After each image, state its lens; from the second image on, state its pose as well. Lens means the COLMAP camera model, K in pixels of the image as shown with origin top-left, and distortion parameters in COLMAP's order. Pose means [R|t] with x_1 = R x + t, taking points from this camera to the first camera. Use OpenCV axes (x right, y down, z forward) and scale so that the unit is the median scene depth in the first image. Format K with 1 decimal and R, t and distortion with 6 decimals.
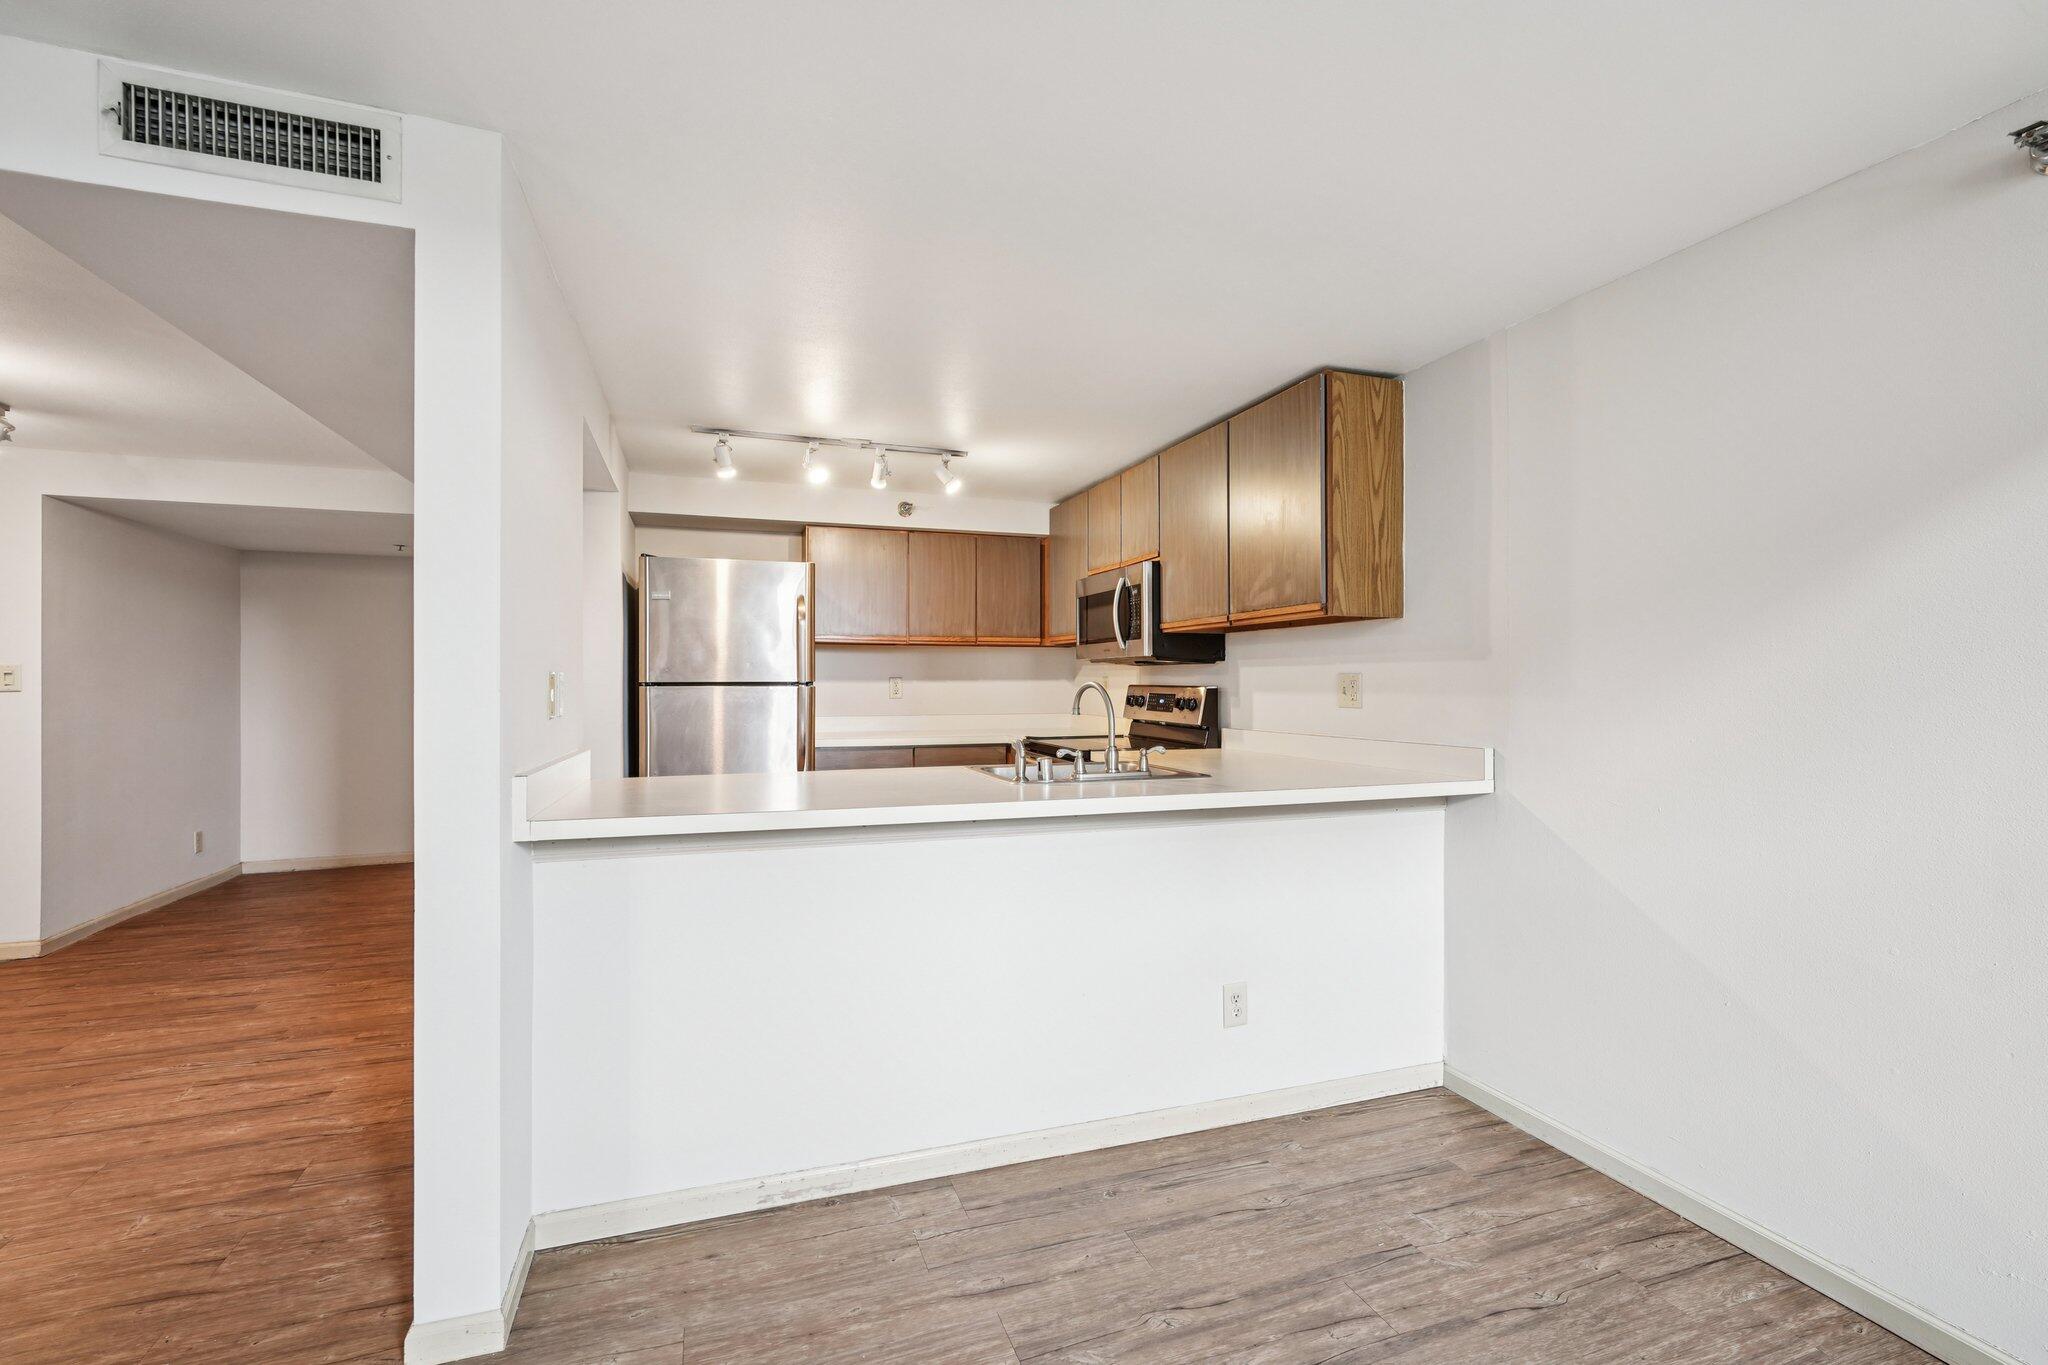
lens RADIAL K [[897.7, 0, 1021.9], [0, 897.7, 682.7], [0, 0, 1]] dist [-0.009019, 0.007531]
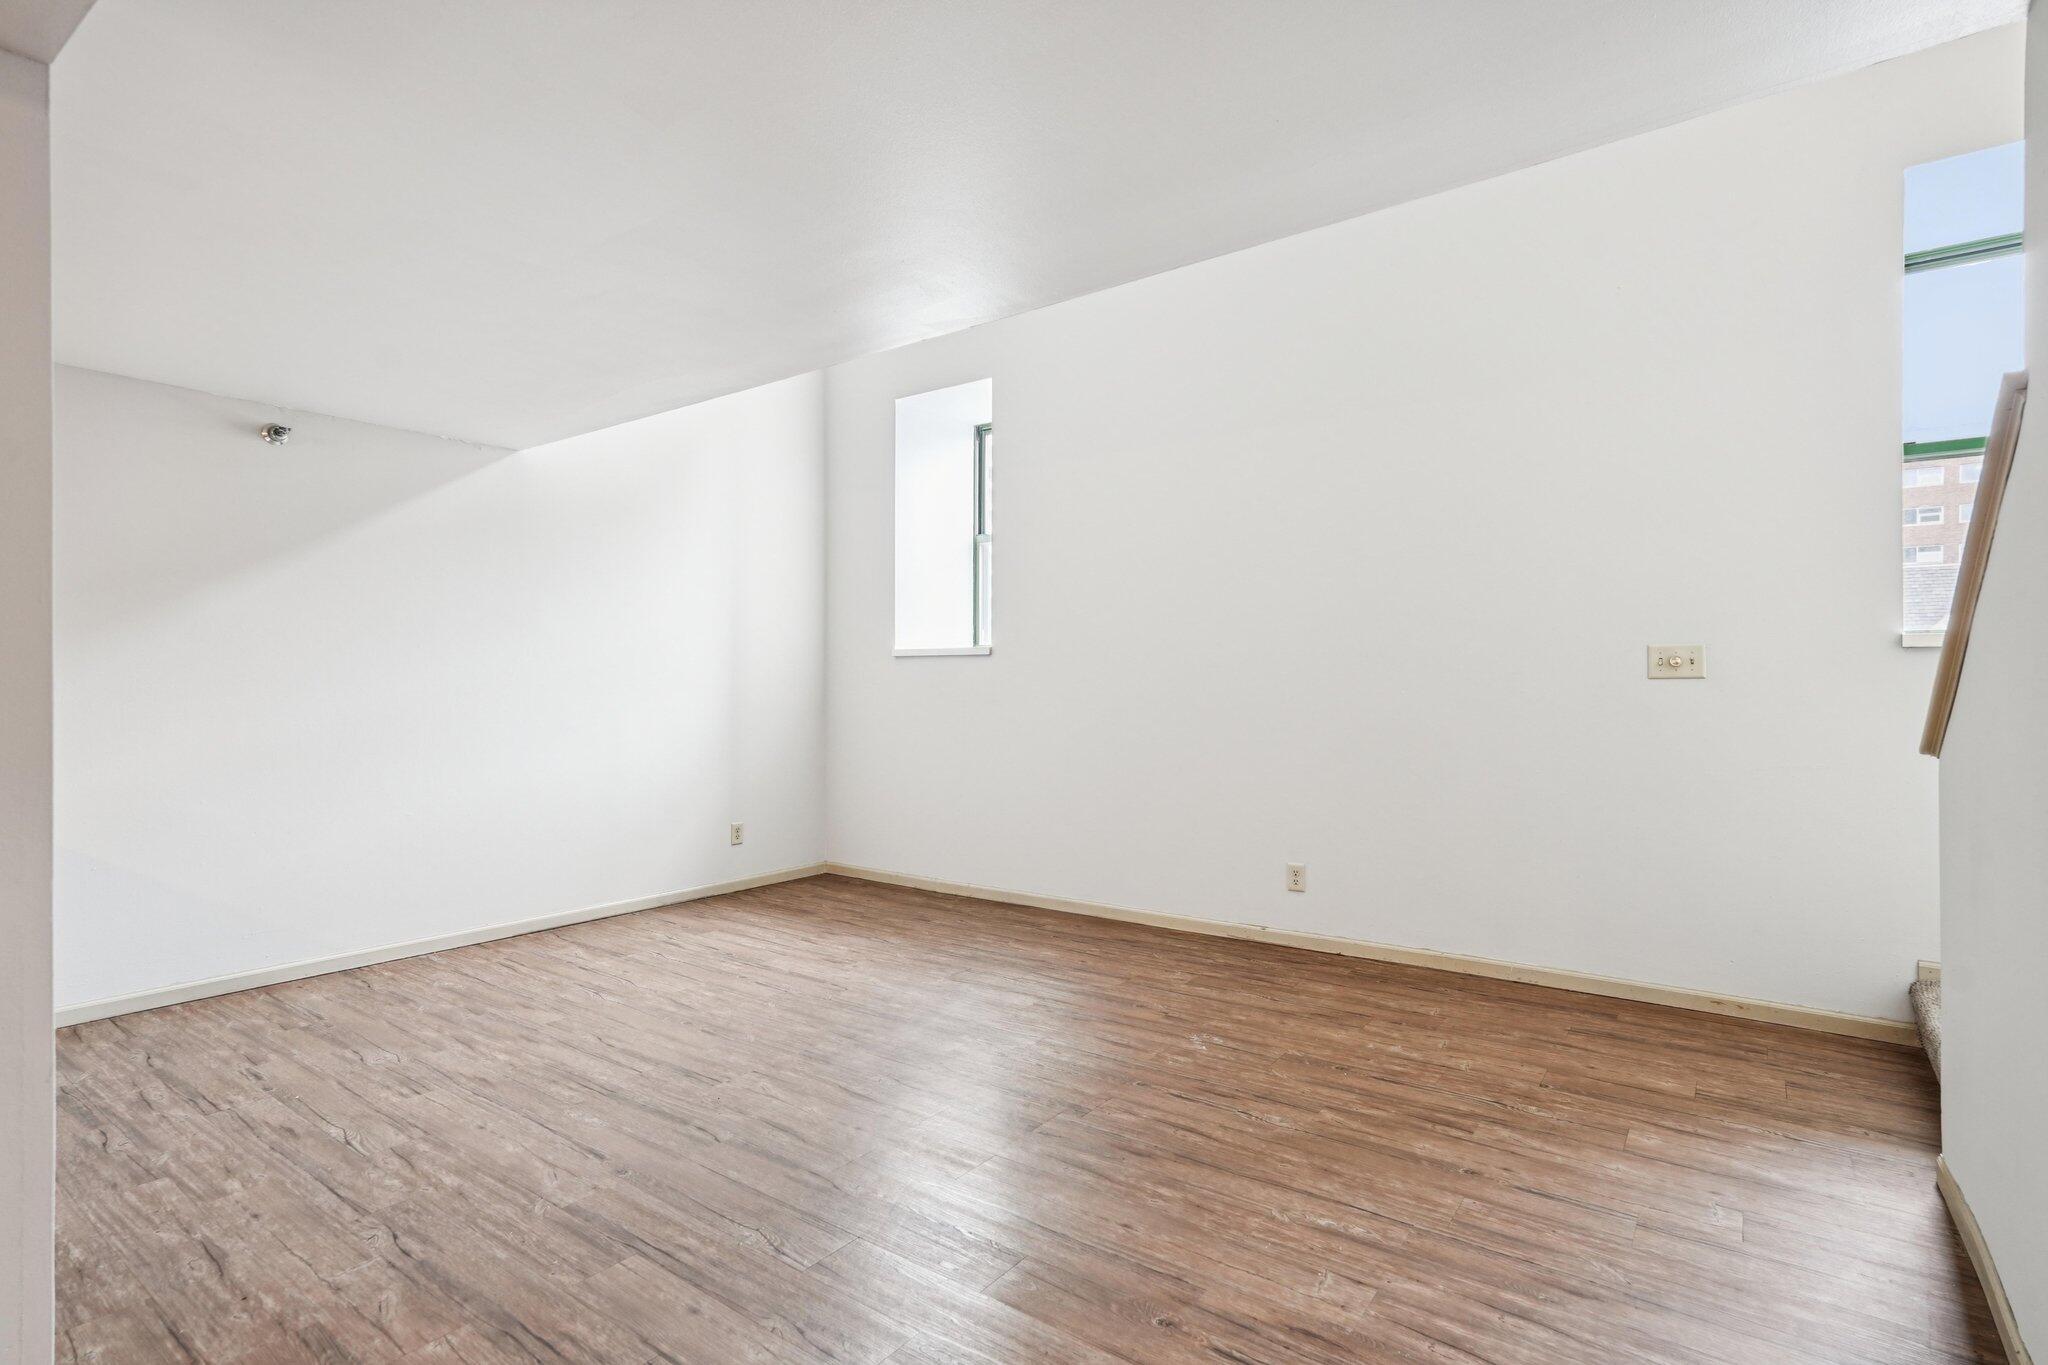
lens RADIAL K [[989.9, 0, 1036.0], [0, 989.9, 686.0], [0, 0, 1]] dist [-0.001325, 0.002032]
pose [[-0.572149, -0.002090, 0.820147, -1.019685], [-0.002904, 0.999996, 0.000523, 0.022012], [-0.820145, -0.002082, -0.572152, 0.417523]]
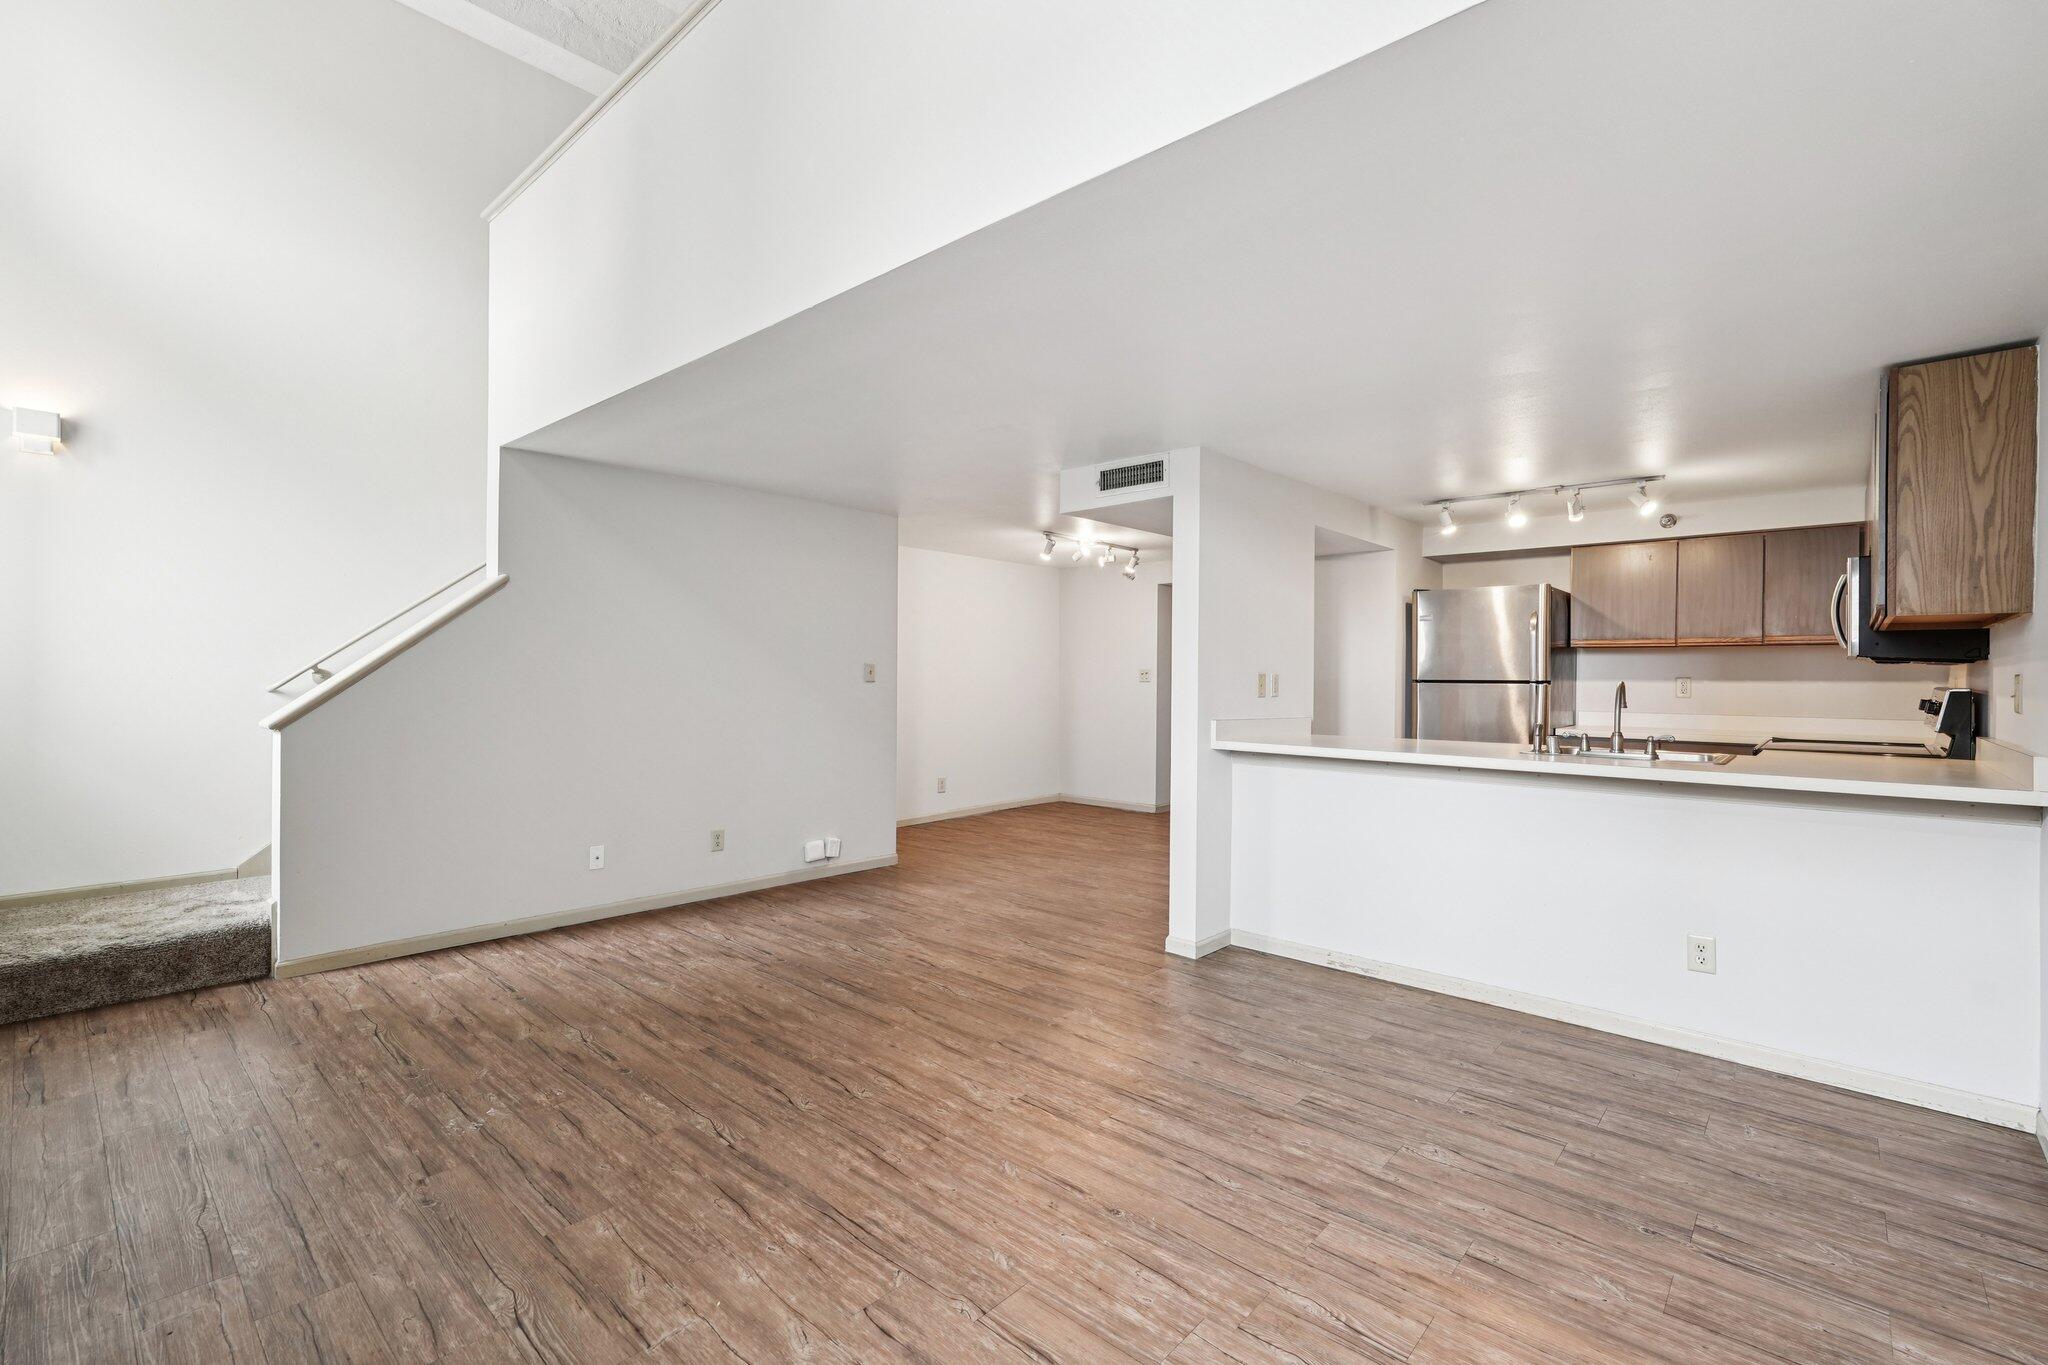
lens RADIAL K [[897.7, 0, 1021.4], [0, 897.7, 678.8], [0, 0, 1]] dist [-0.009019, 0.007531]
pose [[0.474912, 0.005401, -0.880017, 0.703273], [-0.007793, 0.999968, 0.001931, -0.000256], [0.879999, 0.005940, 0.474939, -0.294838]]
